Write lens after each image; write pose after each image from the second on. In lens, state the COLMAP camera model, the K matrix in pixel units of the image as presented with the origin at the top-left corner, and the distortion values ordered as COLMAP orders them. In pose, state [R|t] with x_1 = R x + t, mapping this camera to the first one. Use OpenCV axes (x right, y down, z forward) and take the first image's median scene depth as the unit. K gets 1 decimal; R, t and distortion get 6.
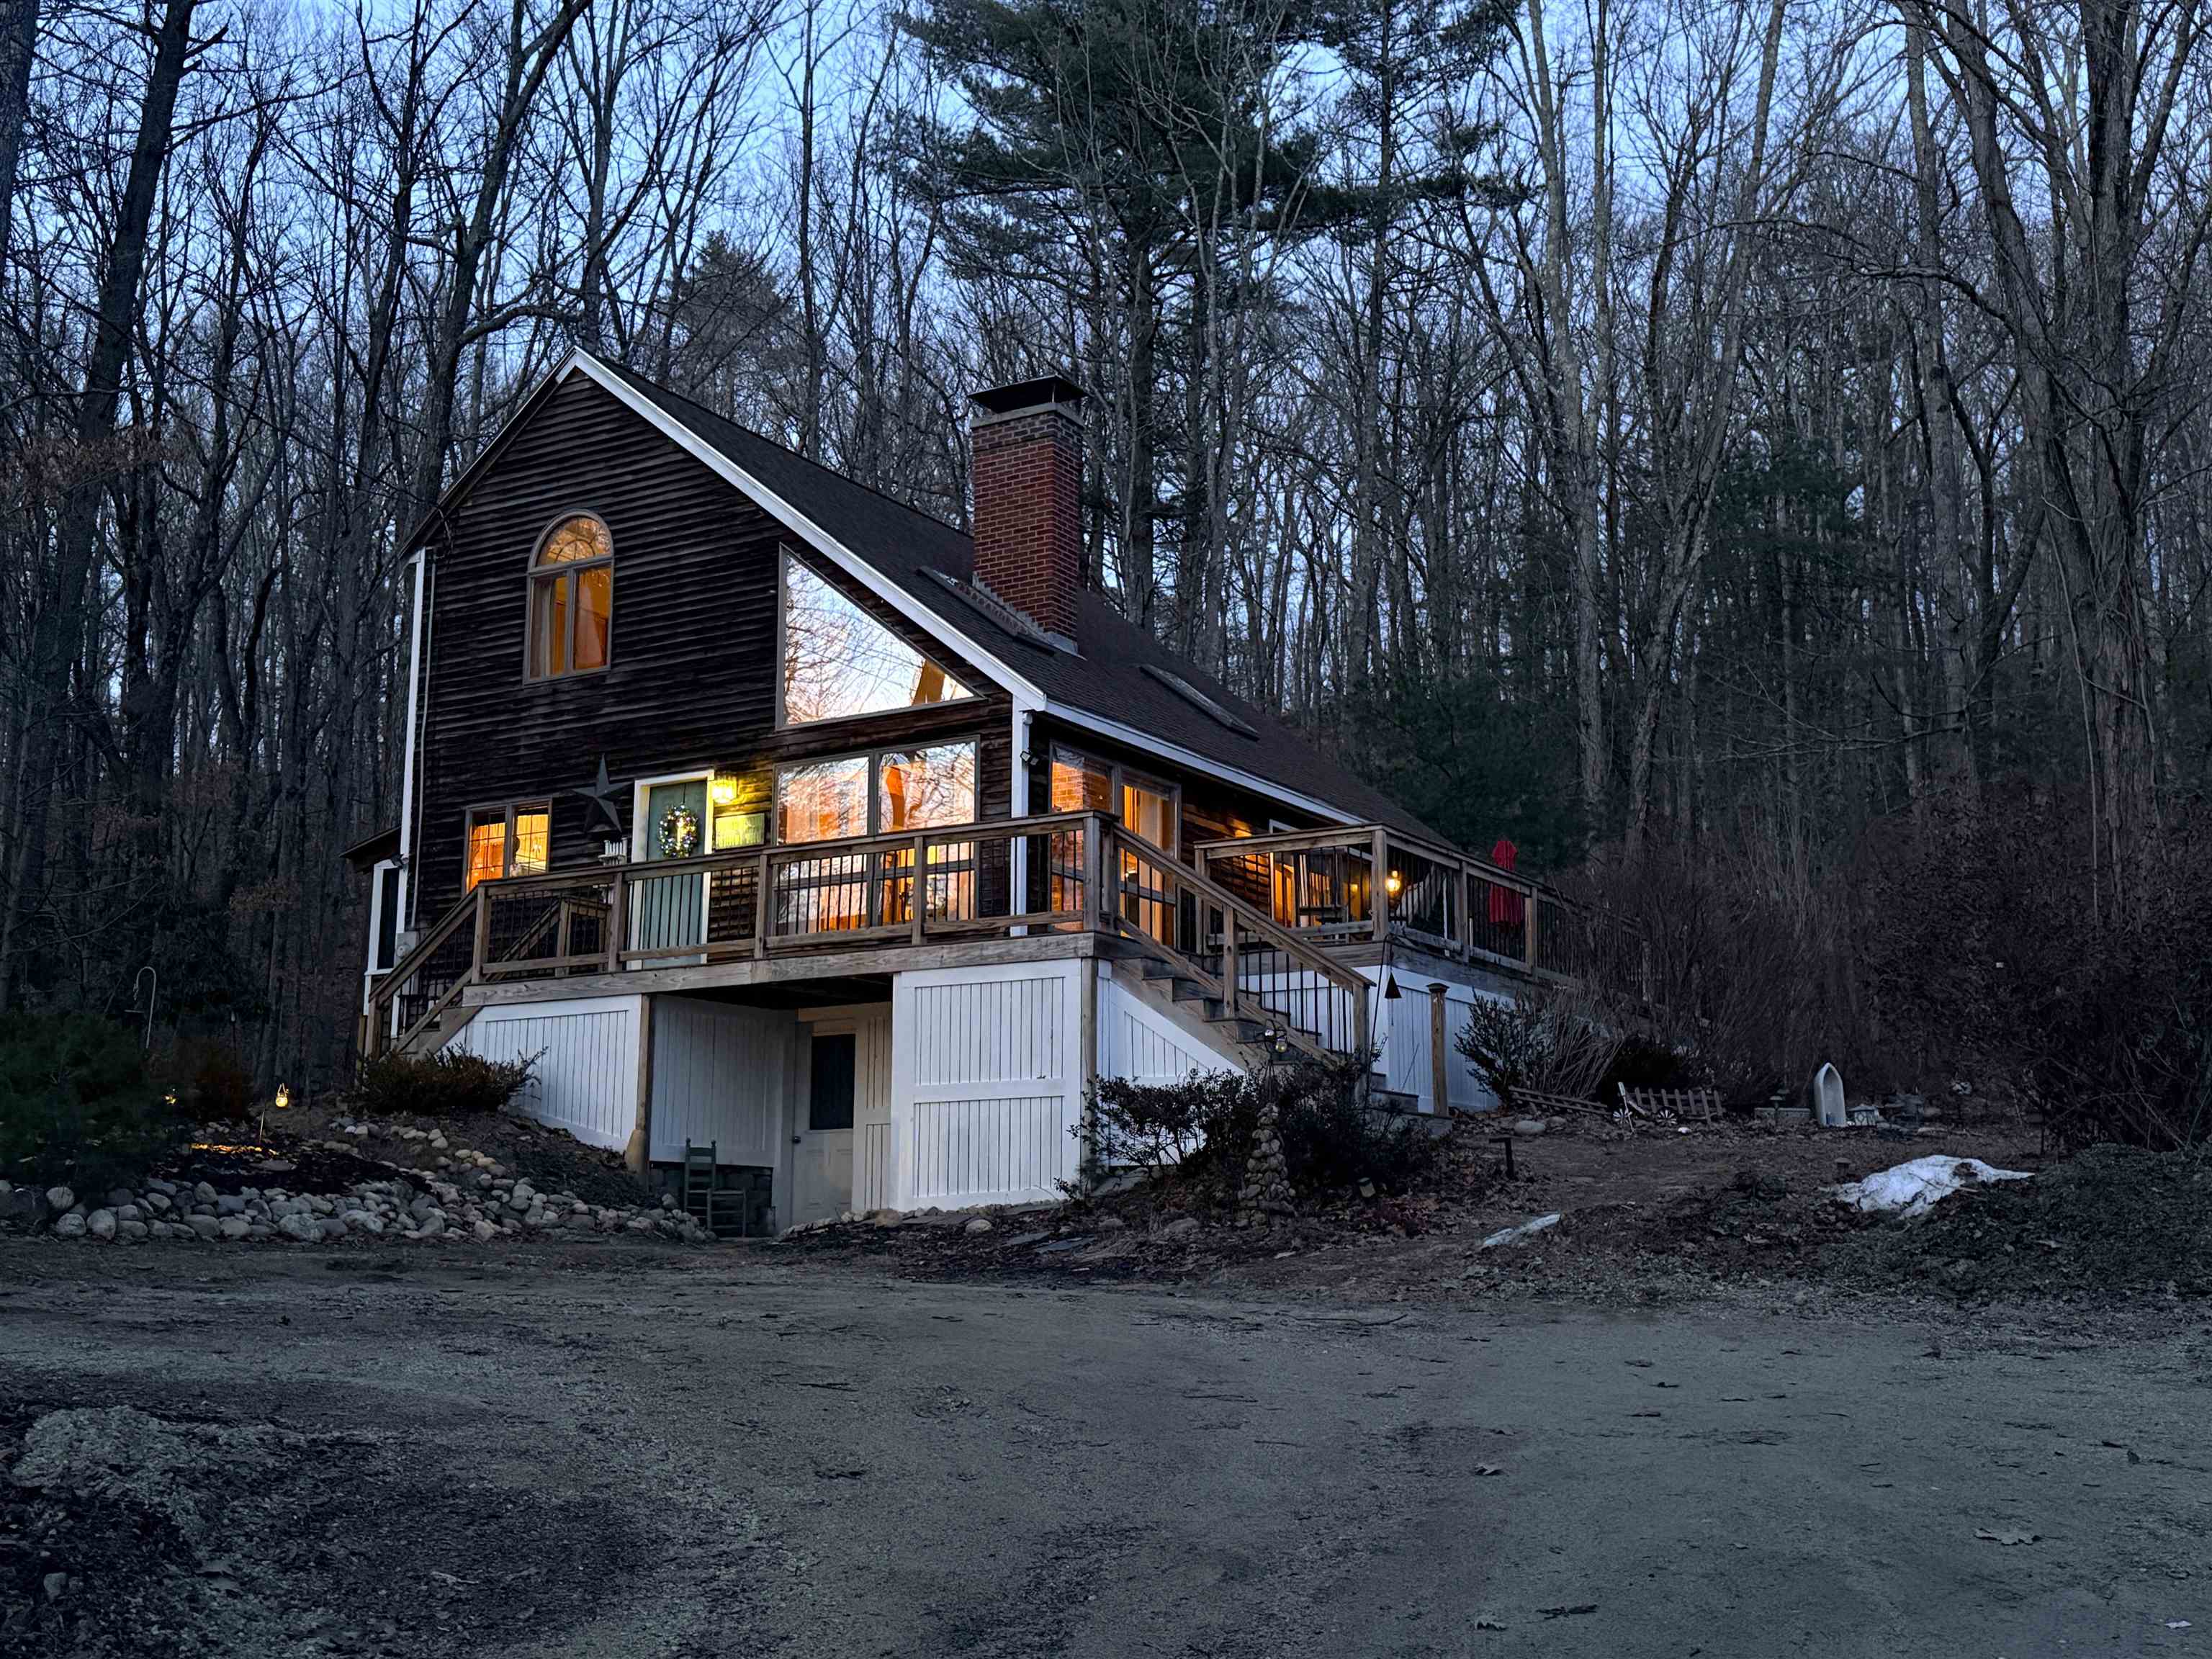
lens RADIAL K [[2338.6, 0, 1106.0], [0, 2338.6, 829.5], [0, 0, 1]] dist [0.191912, -0.402879]
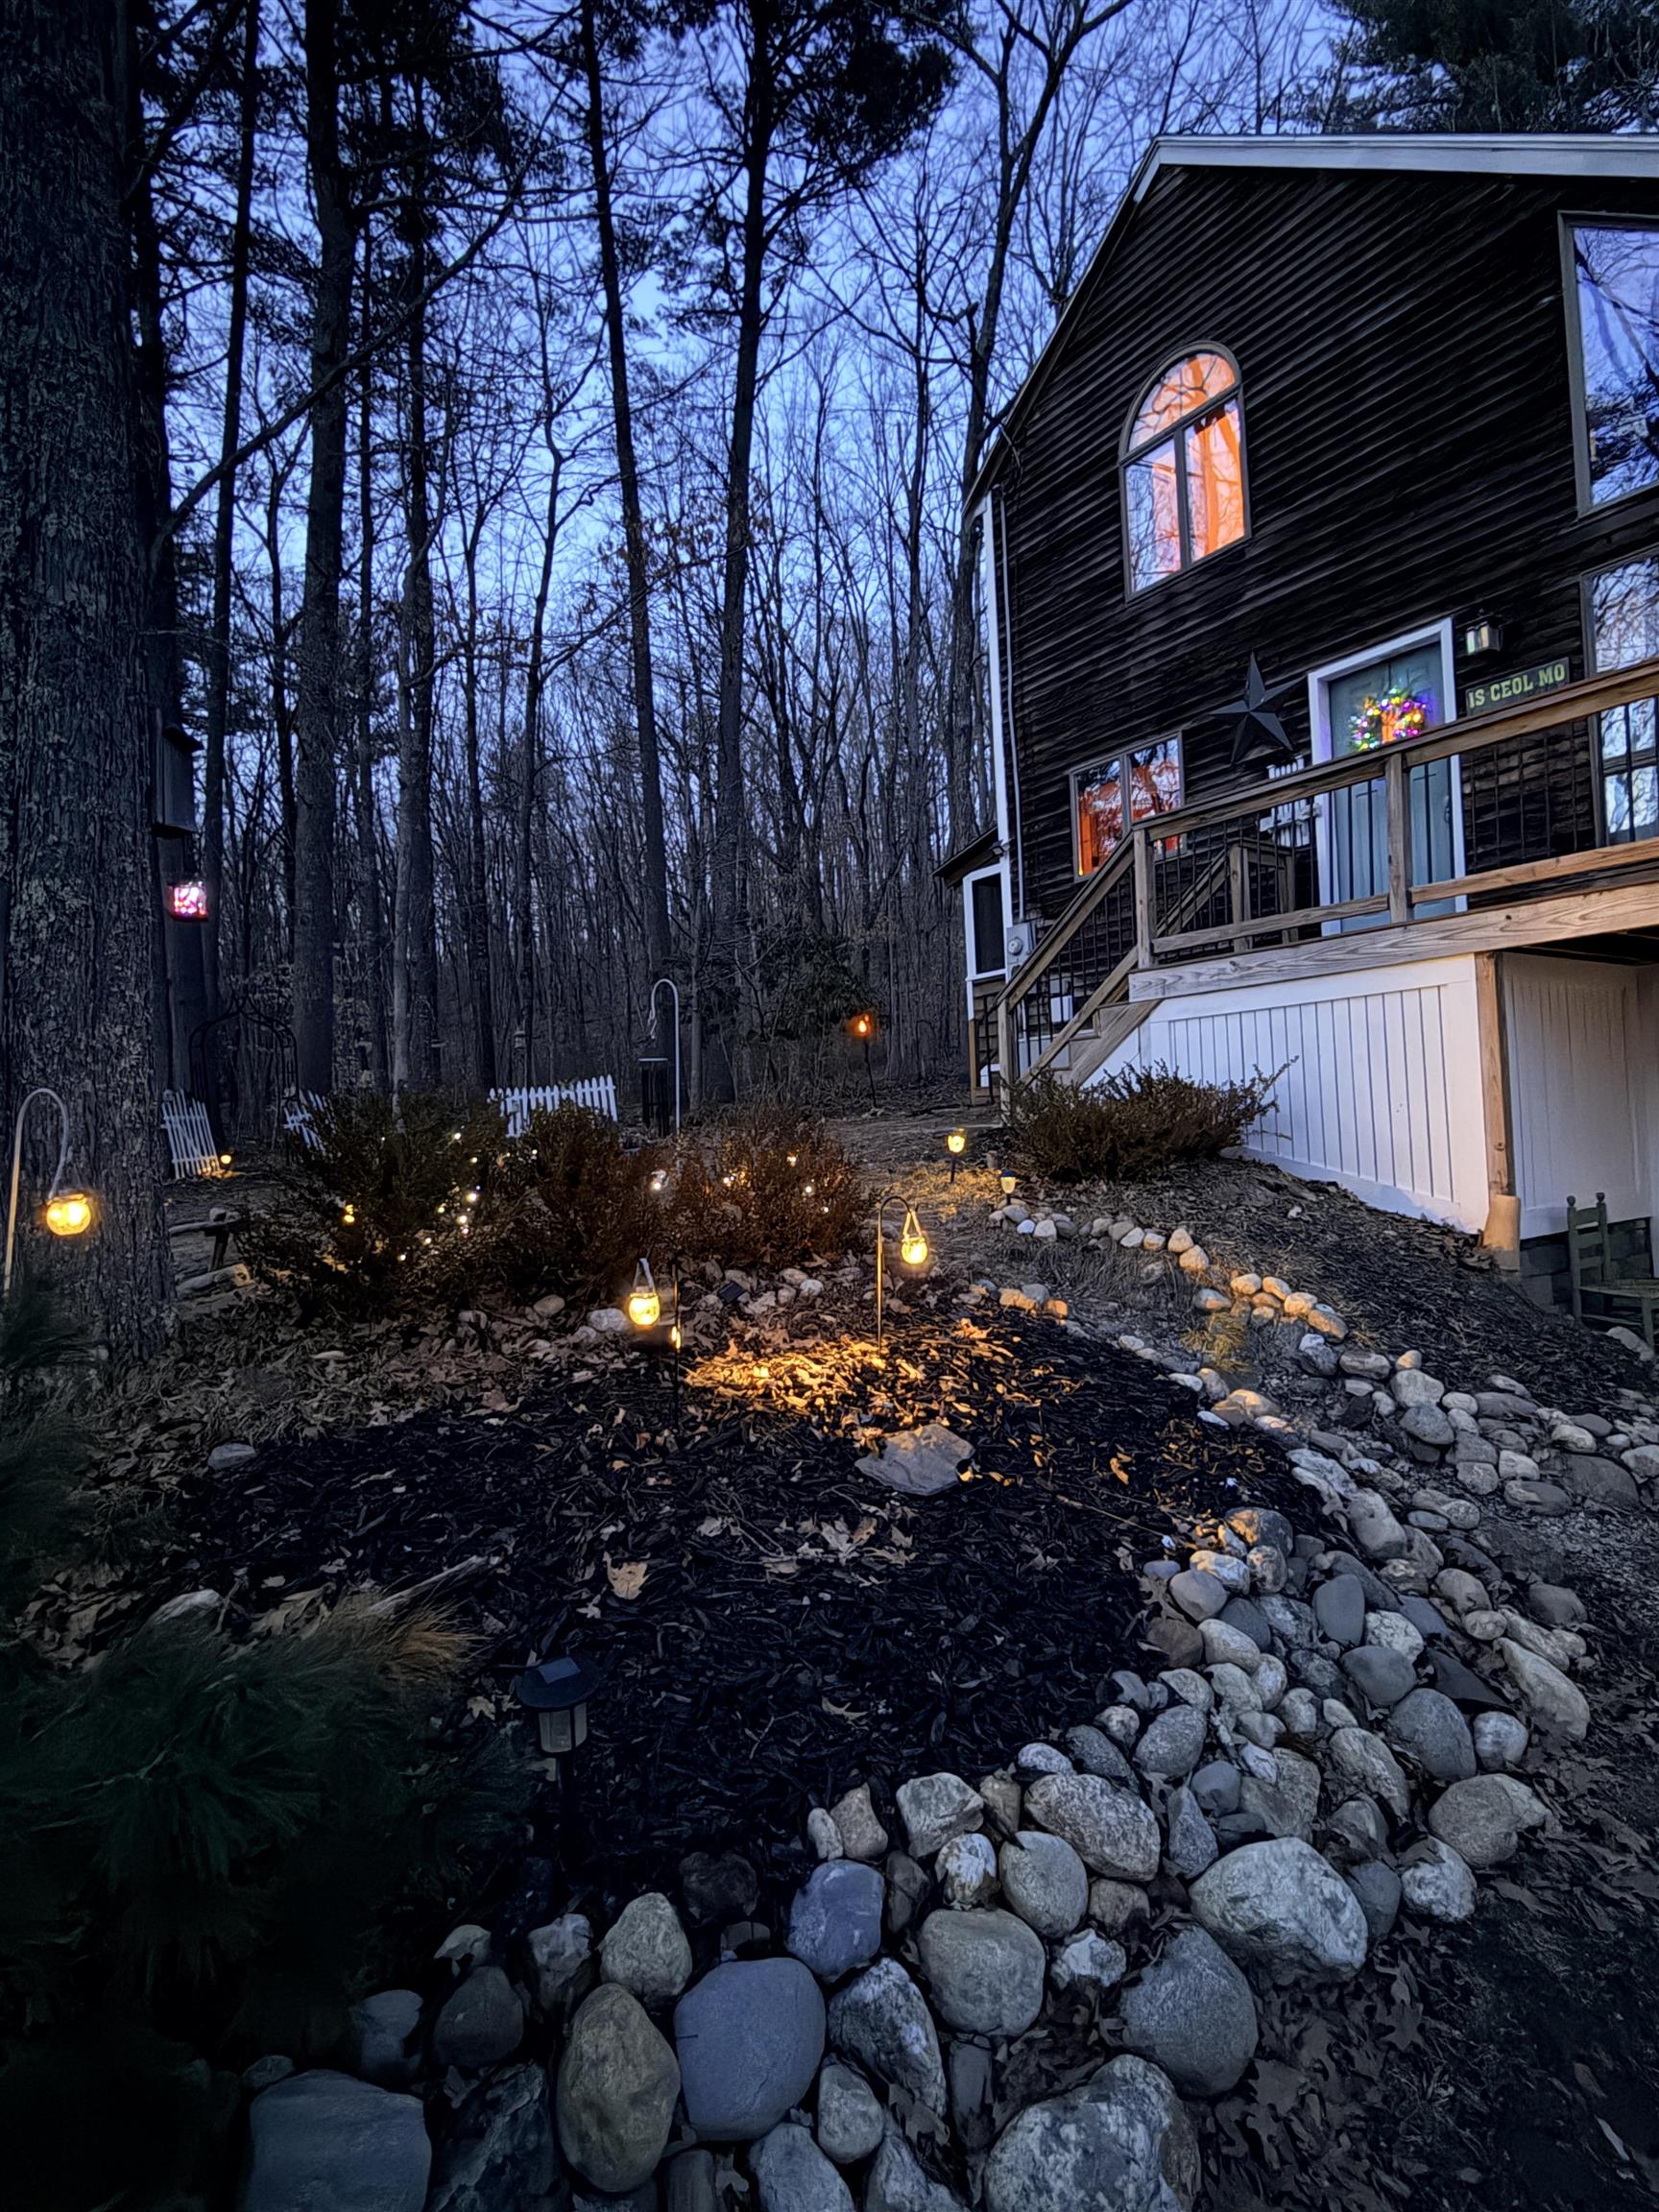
lens RADIAL K [[1116.9, 0, 829.5], [0, 1116.9, 1106.0], [0, 0, 1]] dist [-0.001467, 0.000754]
pose [[0.917910, -0.053769, -0.393130, -0.223767], [0.120827, 0.981600, 0.147861, 0.044764], [0.377946, -0.183224, 0.907516, 0.653974]]
